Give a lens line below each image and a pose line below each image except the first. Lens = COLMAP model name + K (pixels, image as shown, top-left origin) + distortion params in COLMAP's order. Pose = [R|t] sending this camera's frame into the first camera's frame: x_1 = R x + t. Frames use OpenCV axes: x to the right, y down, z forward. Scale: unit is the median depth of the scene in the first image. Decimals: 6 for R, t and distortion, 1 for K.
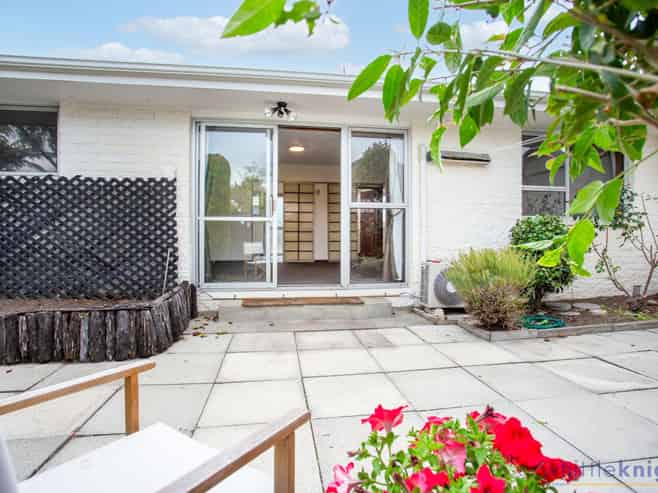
lens RADIAL K [[353.5, 0, 330.0], [0, 353.5, 240.7], [0, 0, 1]] dist [-0.041666, 0.000010]
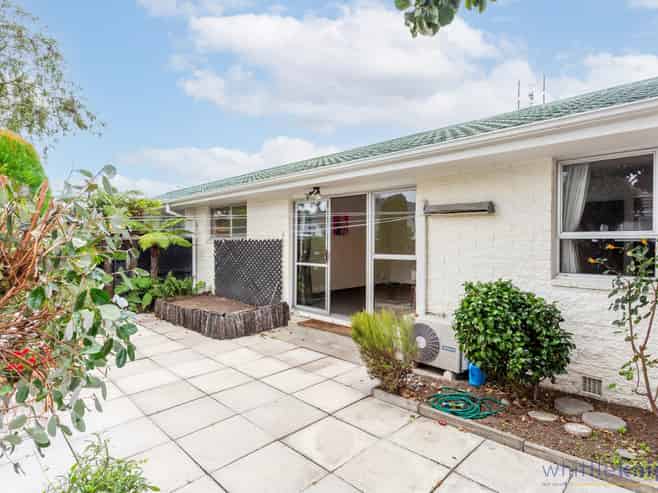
lens RADIAL K [[353.5, 0, 330.4], [0, 353.5, 247.1], [0, 0, 1]] dist [-0.041666, 0.000010]
pose [[0.595226, 0.015624, -0.803406, 1.040358], [-0.007997, 0.999877, 0.013520, -0.165965], [0.803518, -0.001623, 0.595278, 0.189528]]
